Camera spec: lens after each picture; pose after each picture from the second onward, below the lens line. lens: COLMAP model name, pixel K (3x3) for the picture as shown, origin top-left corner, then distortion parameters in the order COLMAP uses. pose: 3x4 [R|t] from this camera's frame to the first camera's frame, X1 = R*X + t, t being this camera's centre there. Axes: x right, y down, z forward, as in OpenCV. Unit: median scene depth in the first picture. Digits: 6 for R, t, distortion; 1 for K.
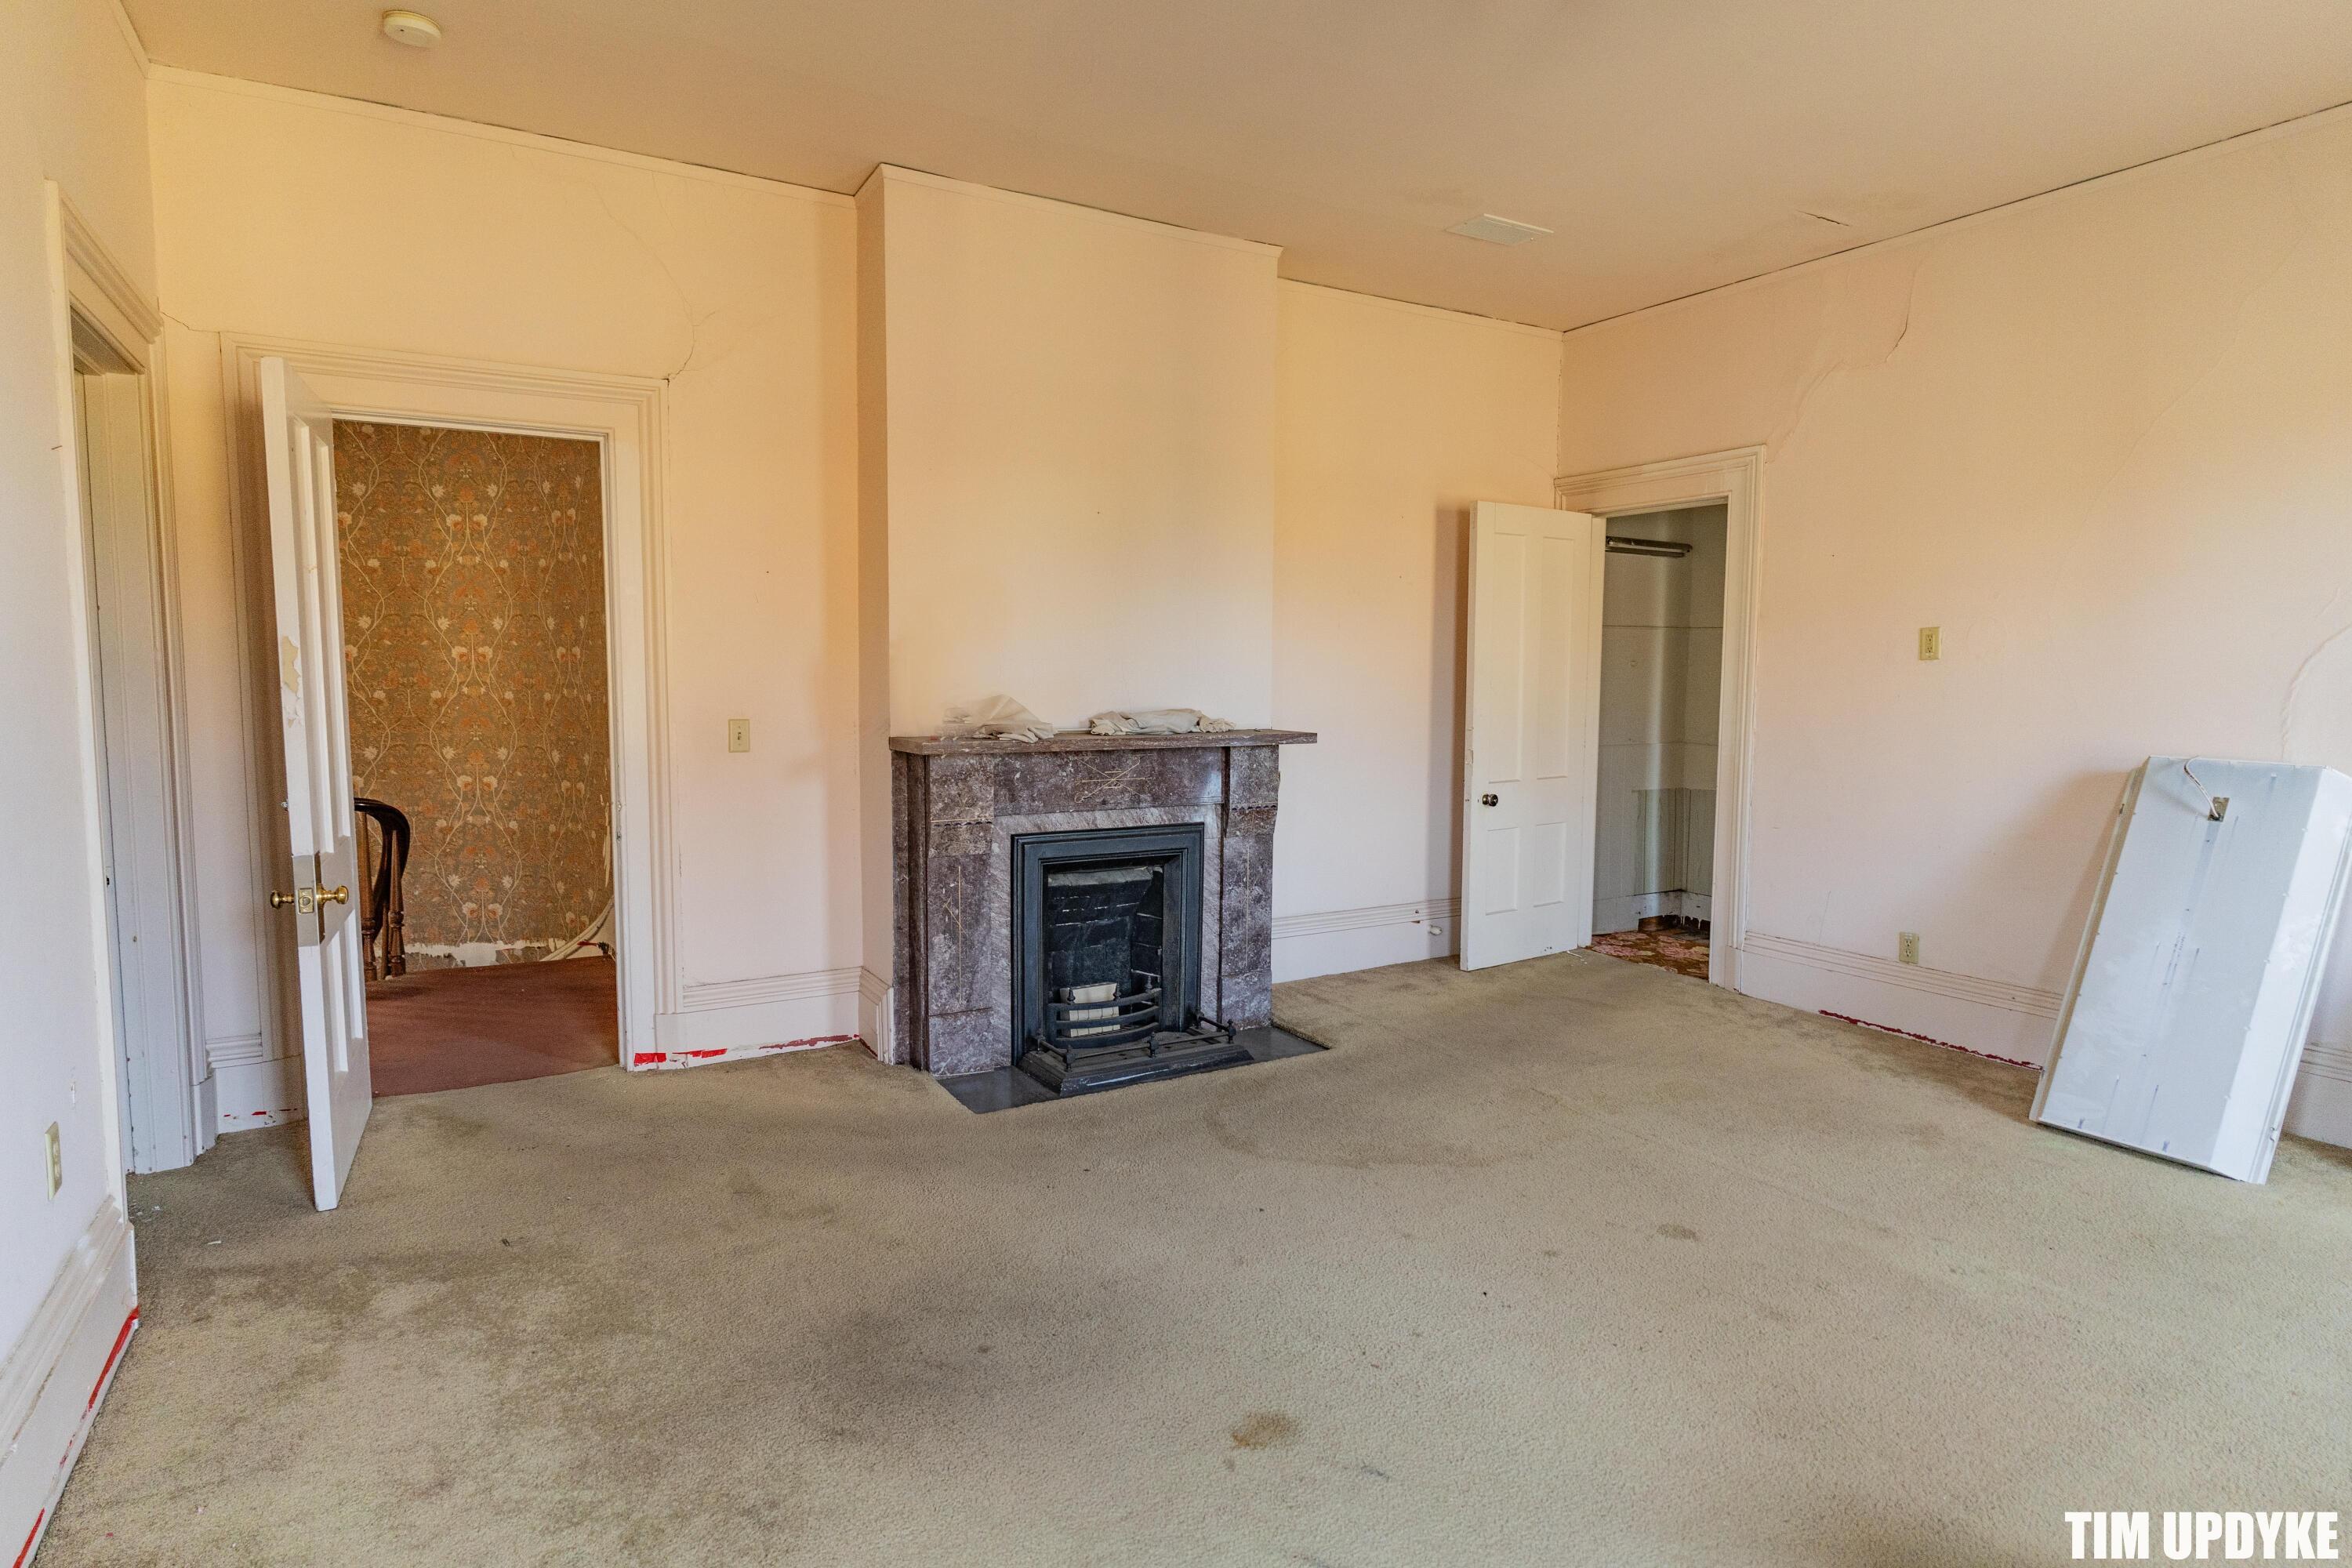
lens RADIAL K [[1283.1, 0, 1178.0], [0, 1283.1, 784.4], [0, 0, 1]] dist [-0.005428, 0.003447]
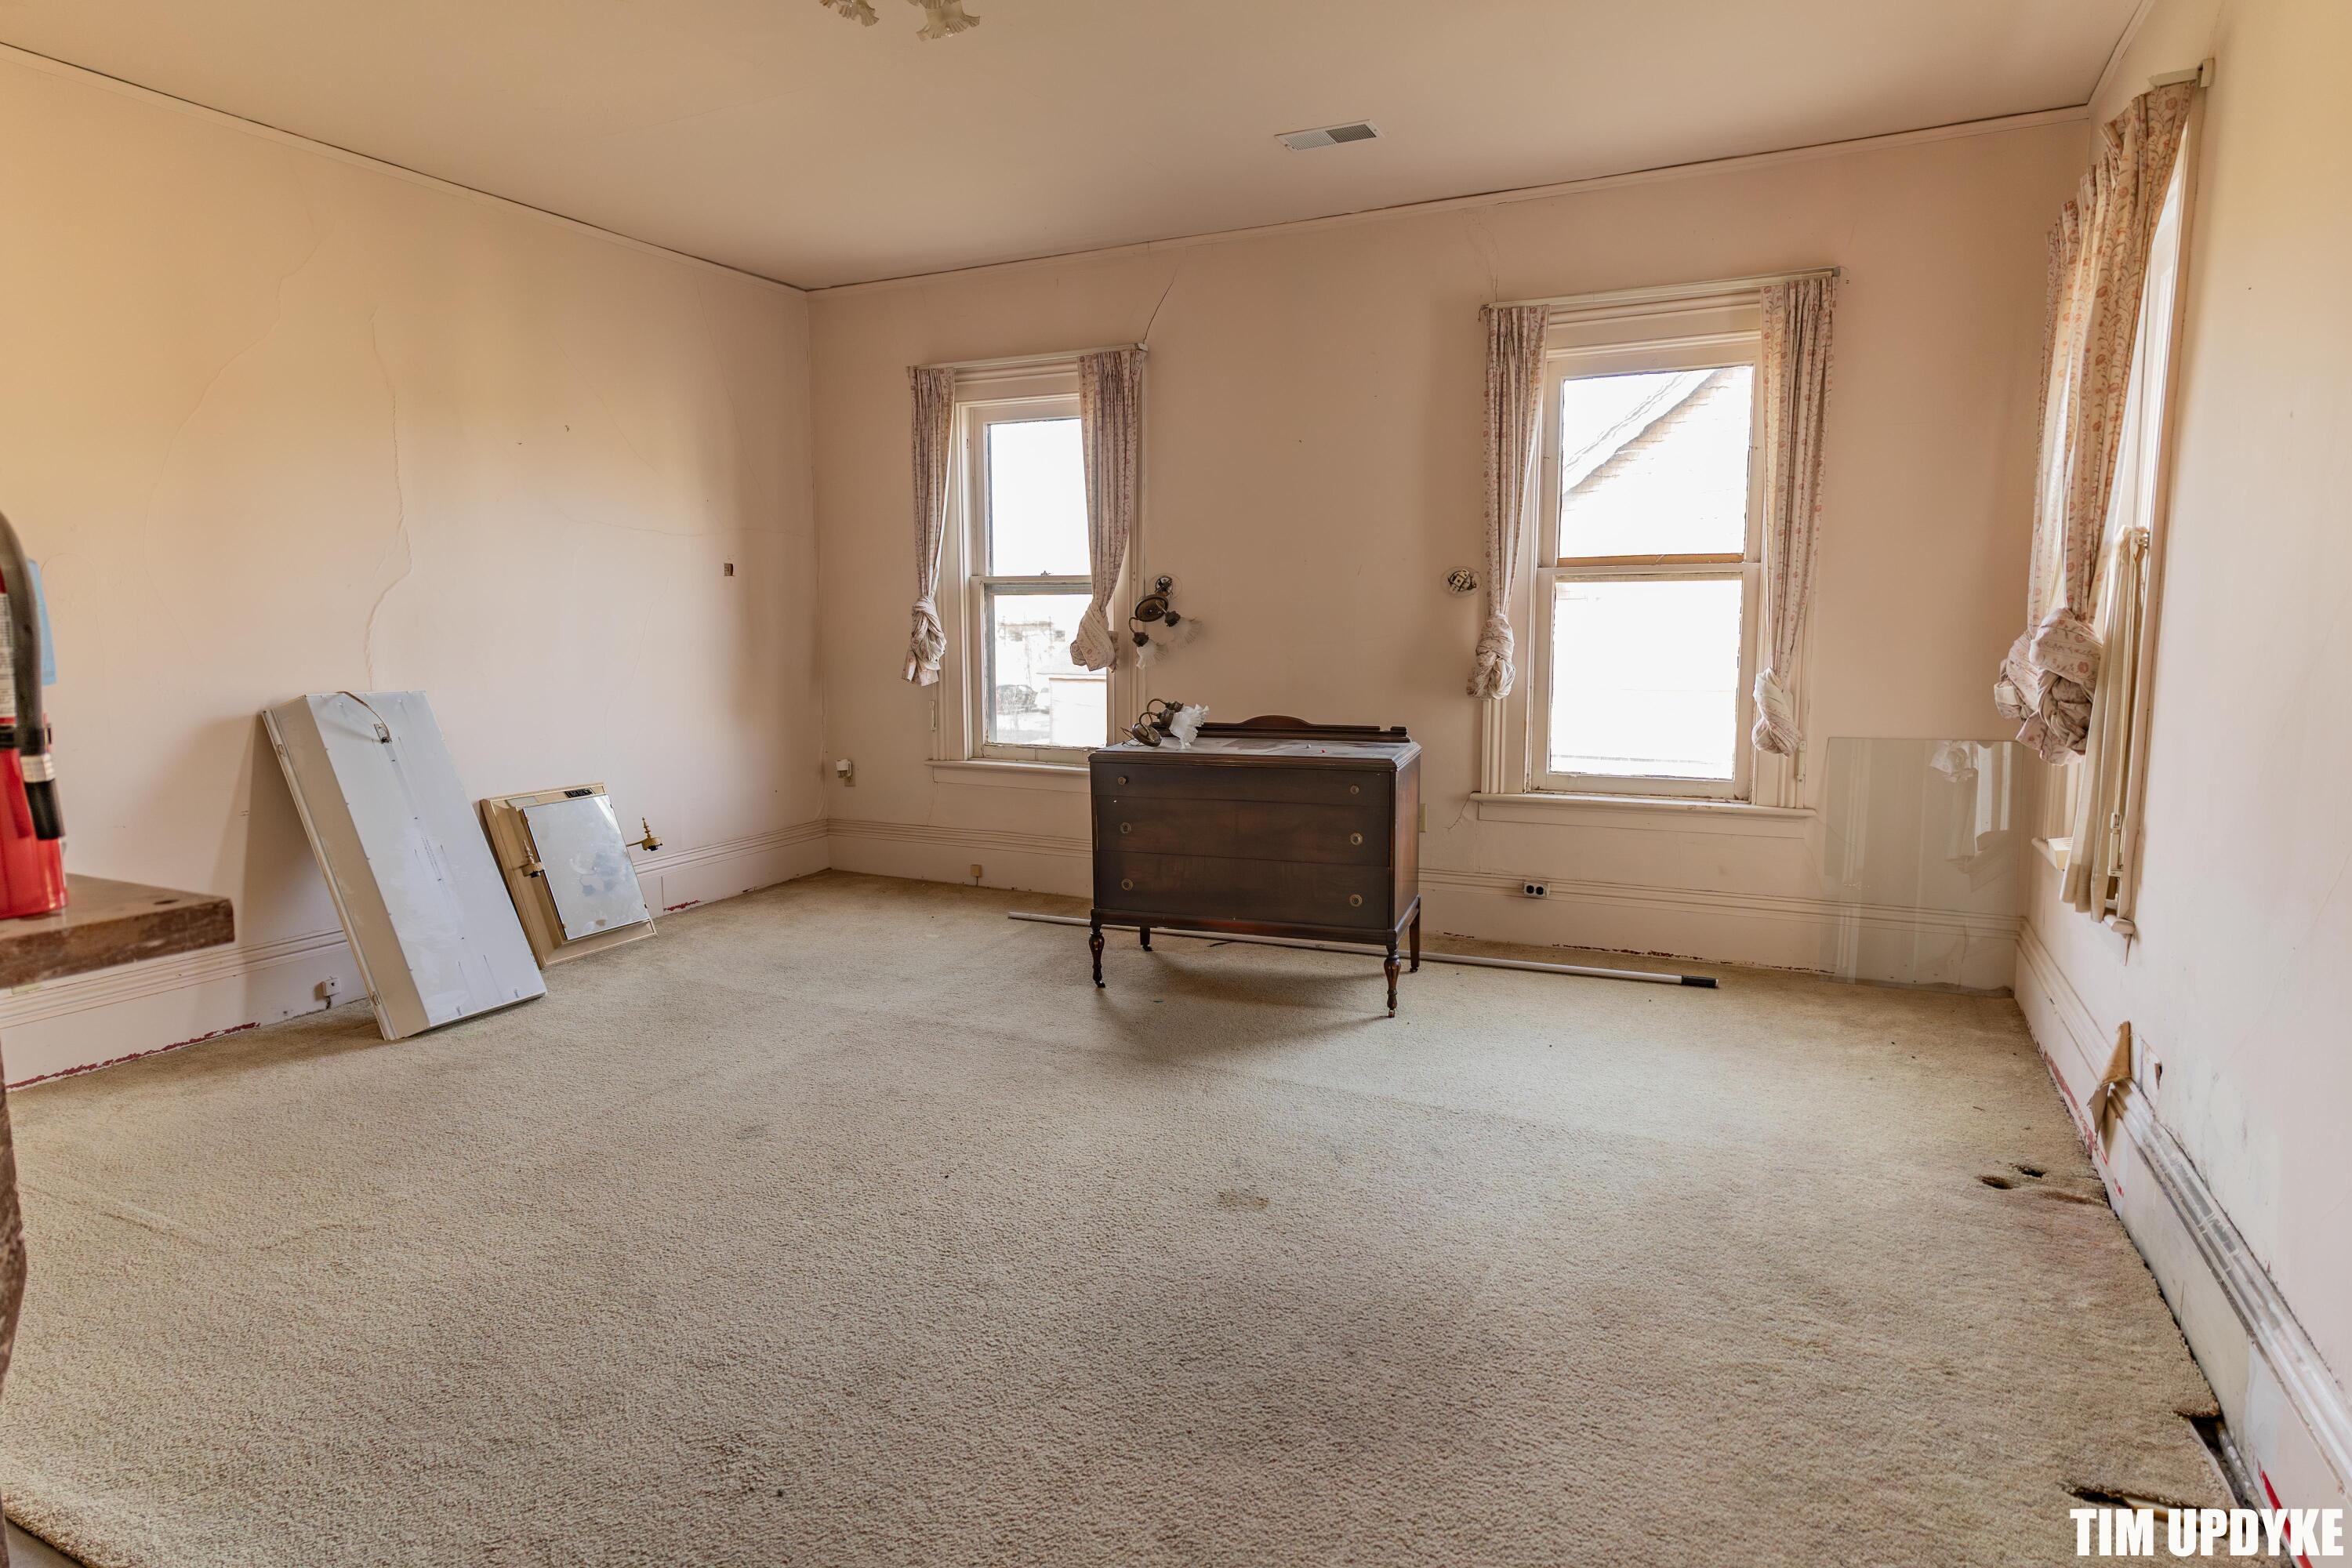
lens RADIAL K [[1283.1, 0, 1186.7], [0, 1283.1, 777.2], [0, 0, 1]] dist [-0.005428, 0.003447]
pose [[-0.567401, -0.111147, 0.815906, -0.566913], [0.064578, 0.981791, 0.178653, -0.102650], [-0.820906, 0.154057, -0.549891, 1.037983]]
